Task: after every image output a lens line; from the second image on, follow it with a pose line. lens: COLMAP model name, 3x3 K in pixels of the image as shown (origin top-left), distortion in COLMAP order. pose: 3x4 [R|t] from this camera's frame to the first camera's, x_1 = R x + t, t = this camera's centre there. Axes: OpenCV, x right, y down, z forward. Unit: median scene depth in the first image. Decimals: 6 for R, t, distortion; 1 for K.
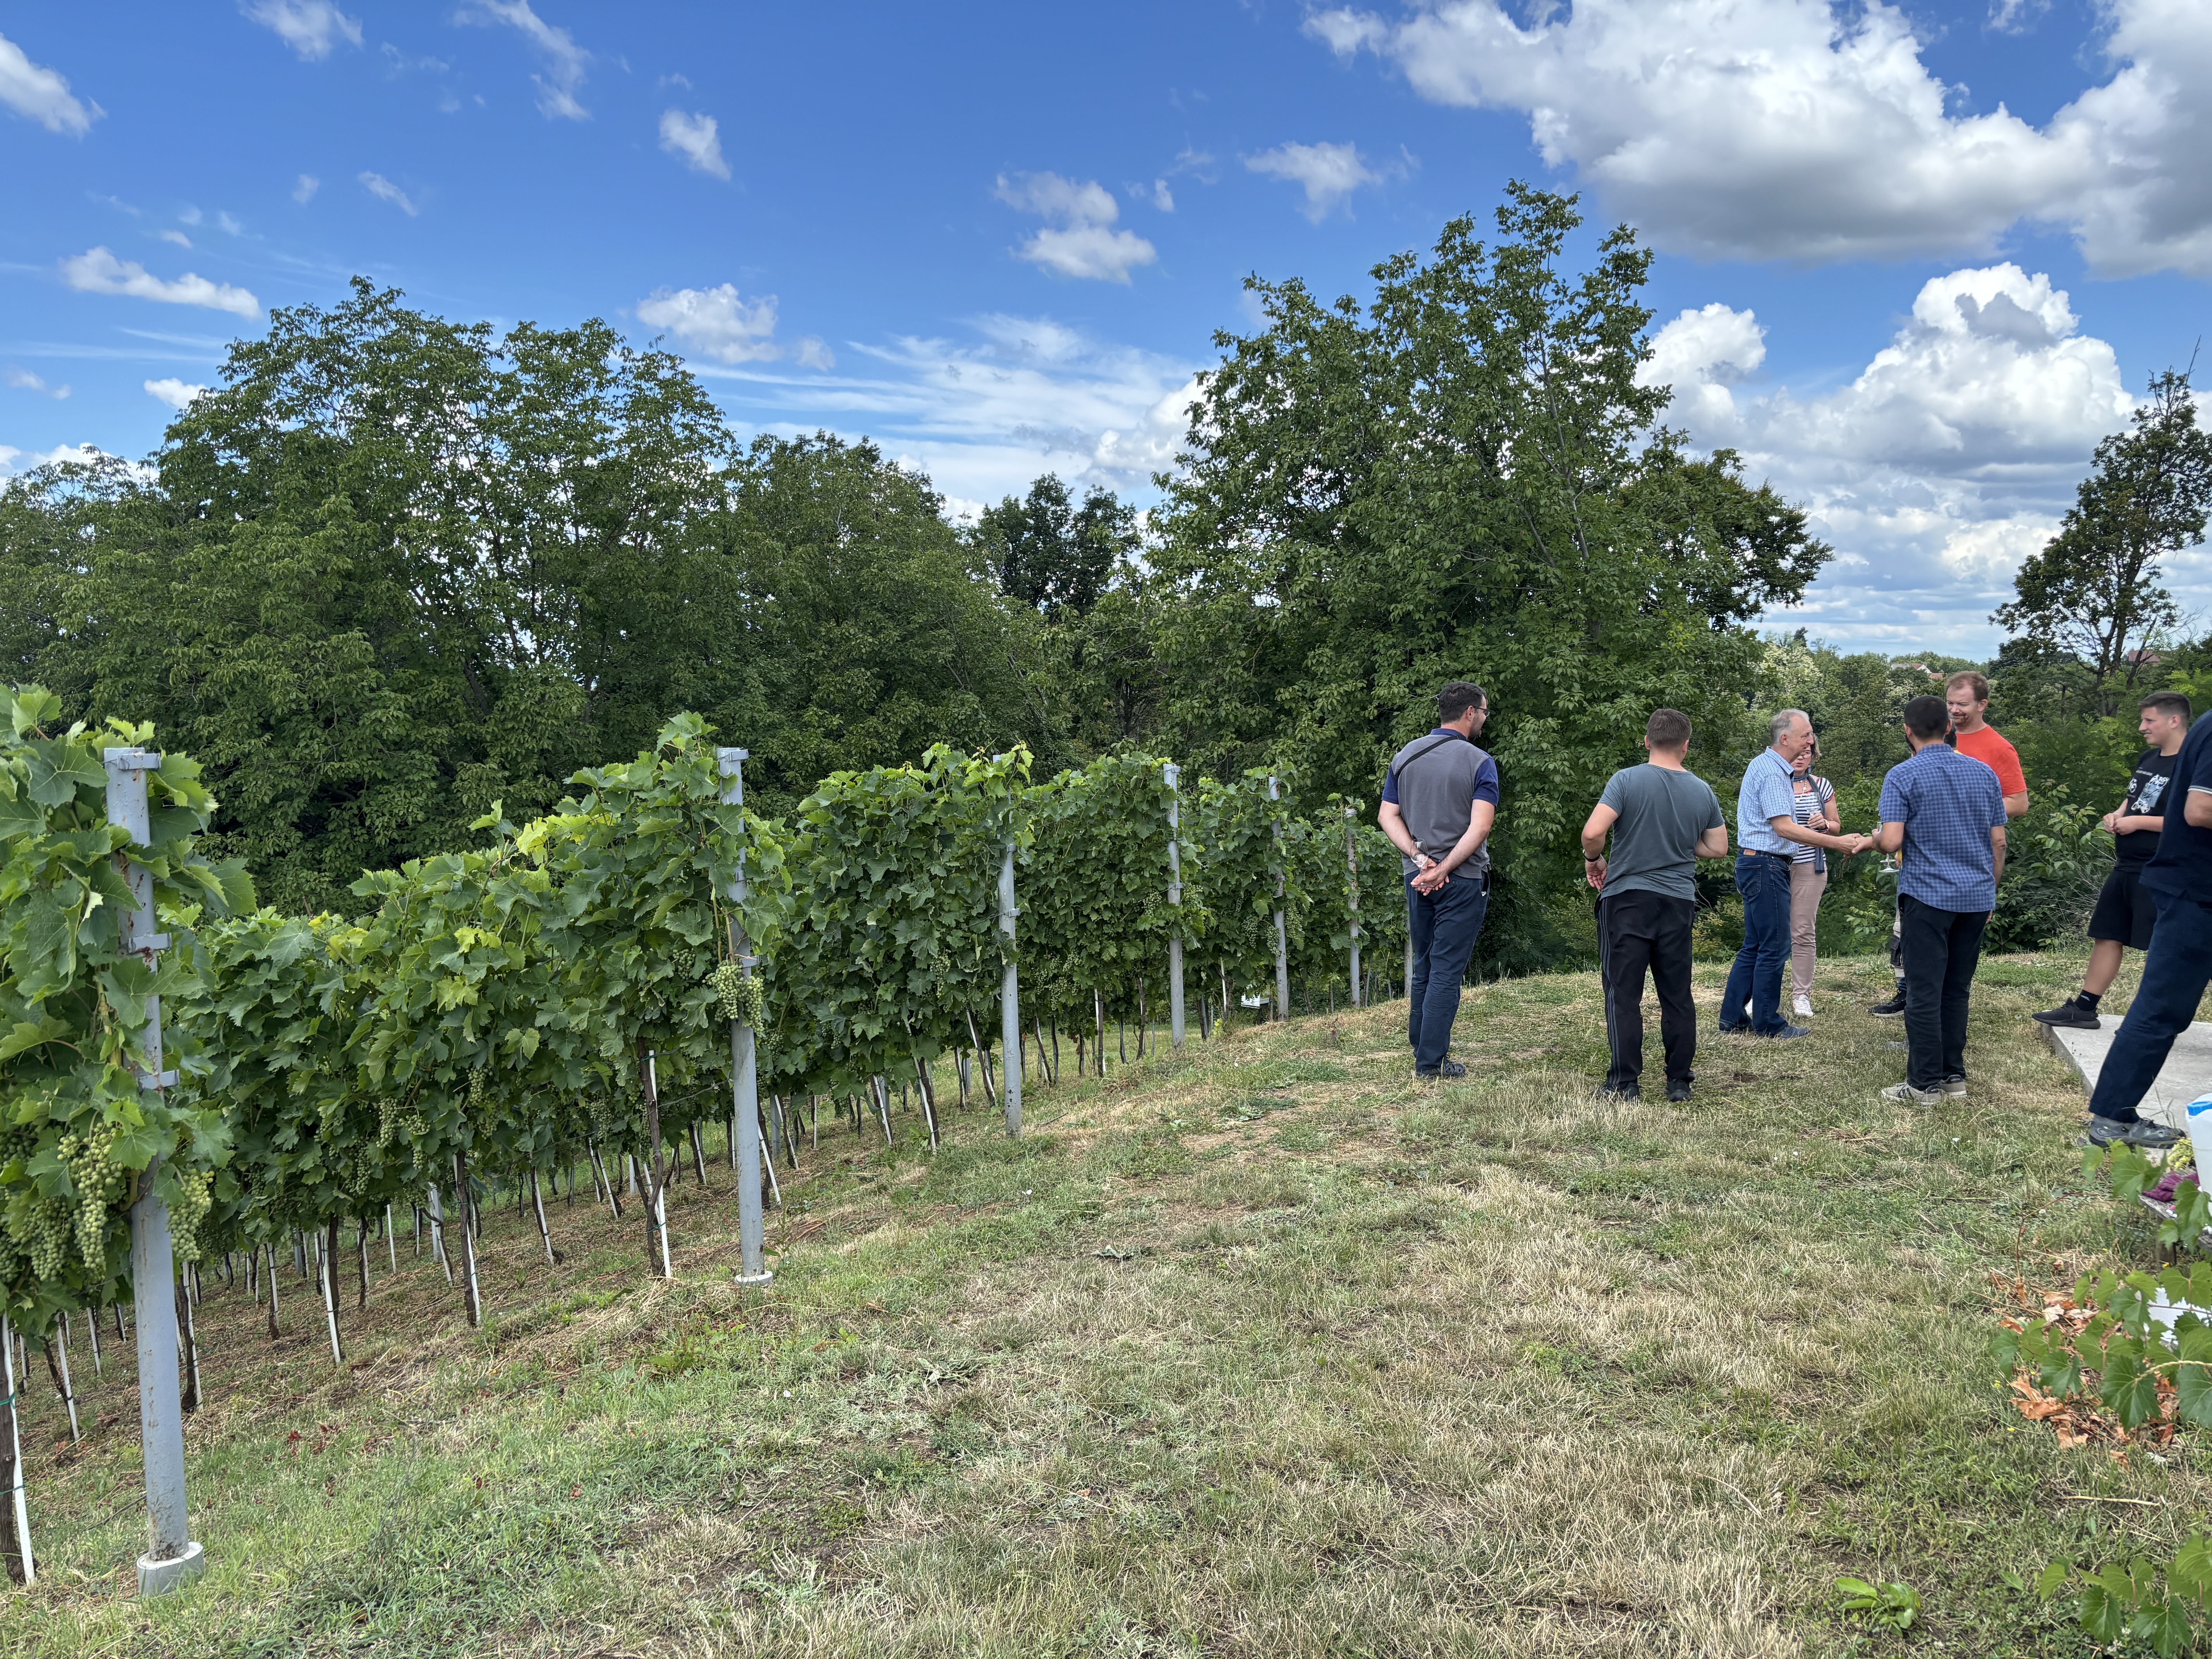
lens RADIAL K [[1564.7, 0, 1083.5], [0, 1564.7, 859.2], [0, 0, 1]] dist [0.021843, 0.000679]
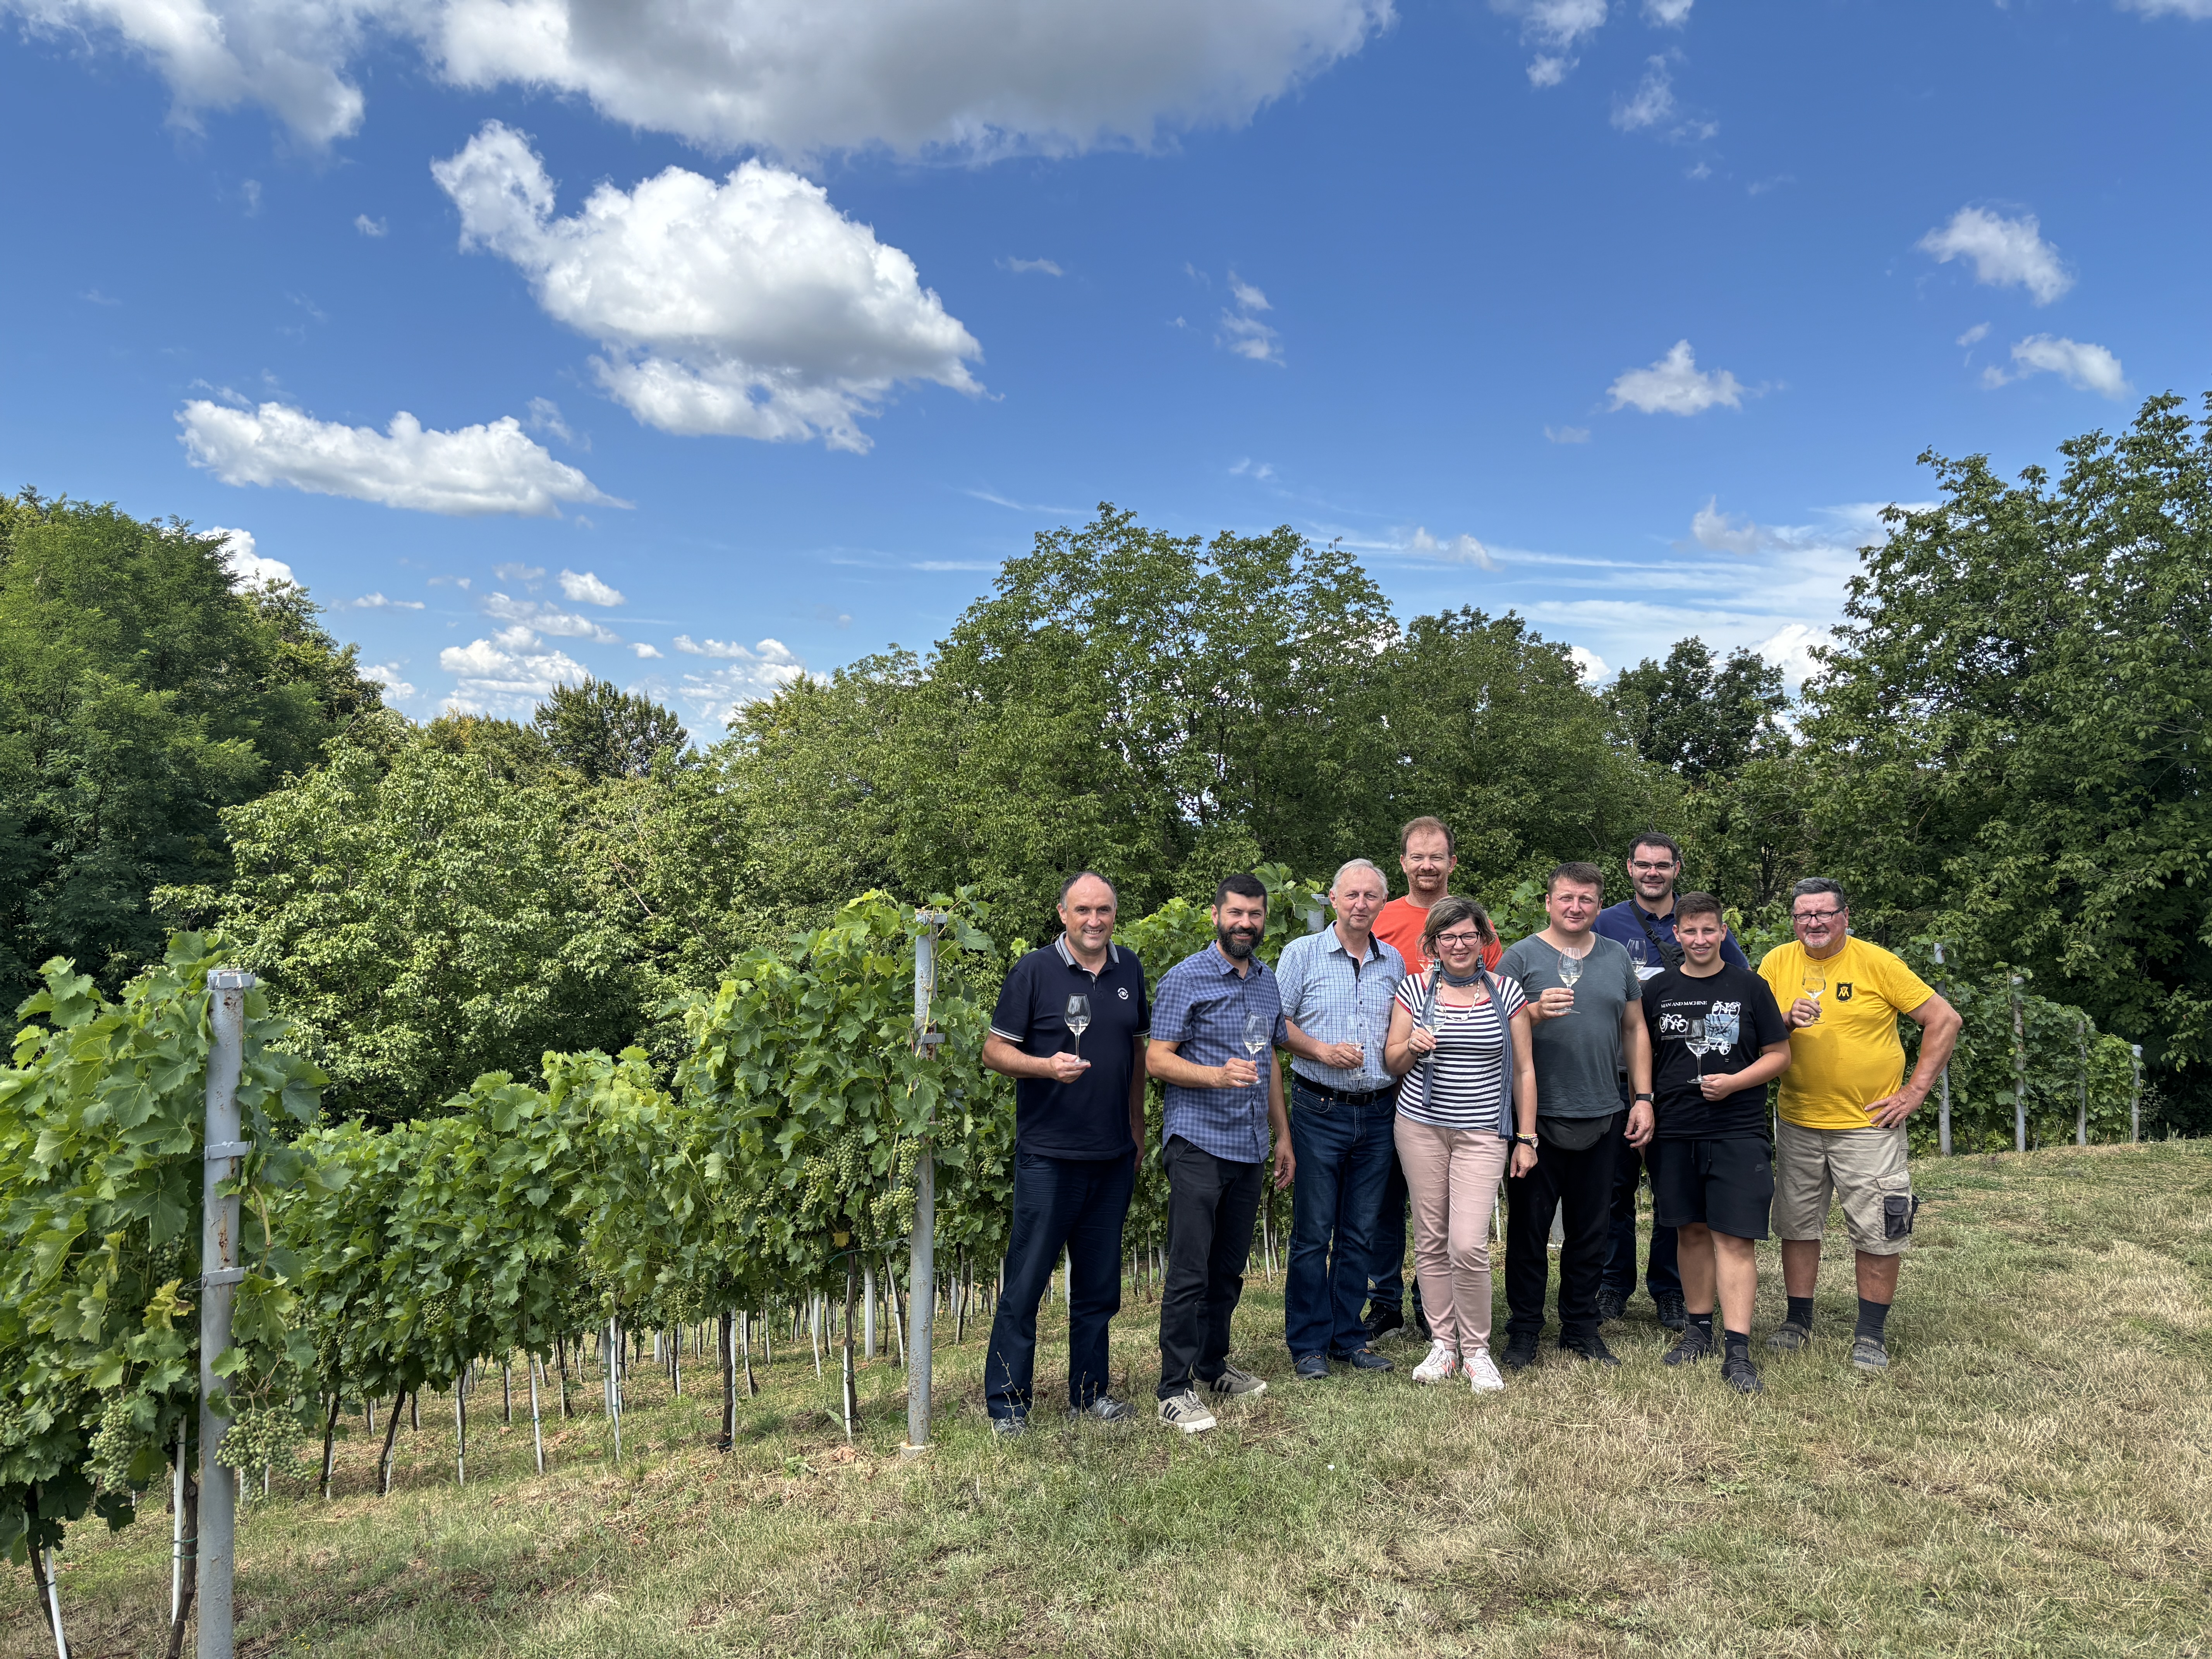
lens RADIAL K [[1564.7, 0, 1114.4], [0, 1564.7, 865.0], [0, 0, 1]] dist [0.021843, 0.000679]
pose [[0.934809, 0.028115, -0.354036, -0.013894], [-0.060746, 0.994829, -0.081393, 0.007708], [0.349917, 0.097593, 0.931683, -0.110535]]
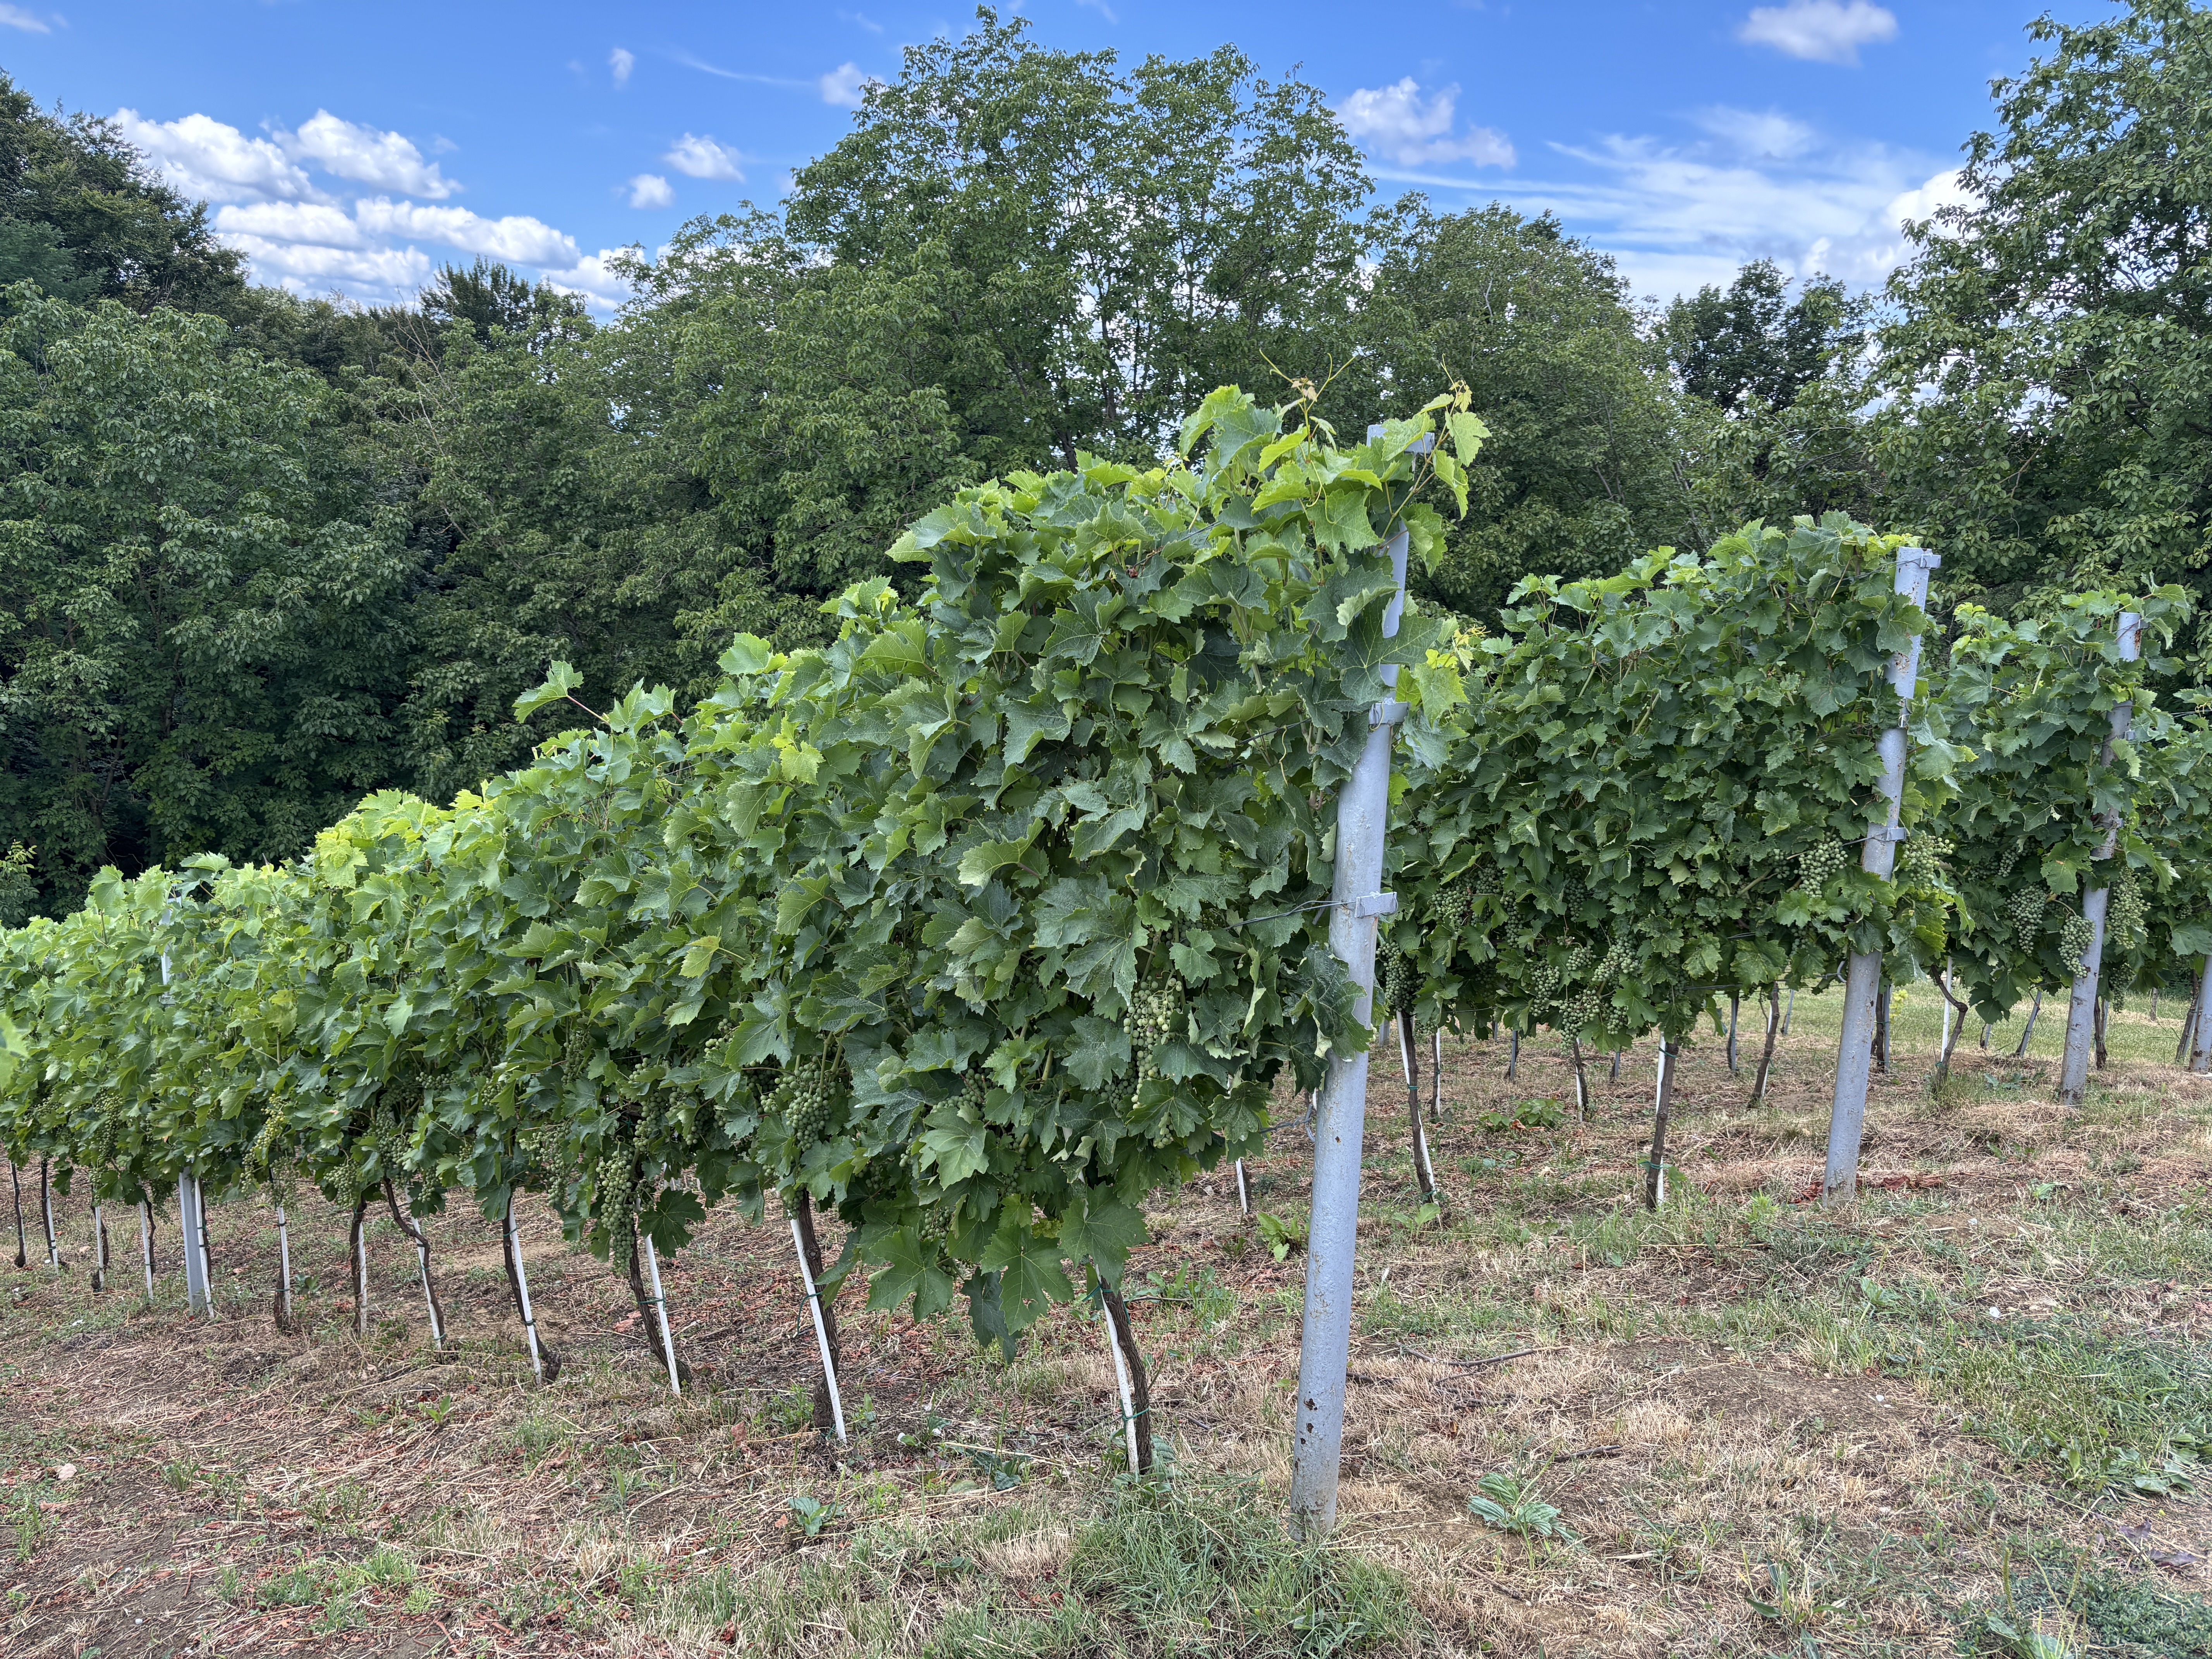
lens RADIAL K [[1564.7, 0, 1139.4], [0, 1564.7, 791.6], [0, 0, 1]] dist [0.021843, 0.000679]
pose [[0.927178, 0.129066, -0.351685, 0.005735], [-0.104059, 0.990564, 0.089191, -0.003553], [0.359878, -0.046100, 0.931860, 0.159547]]
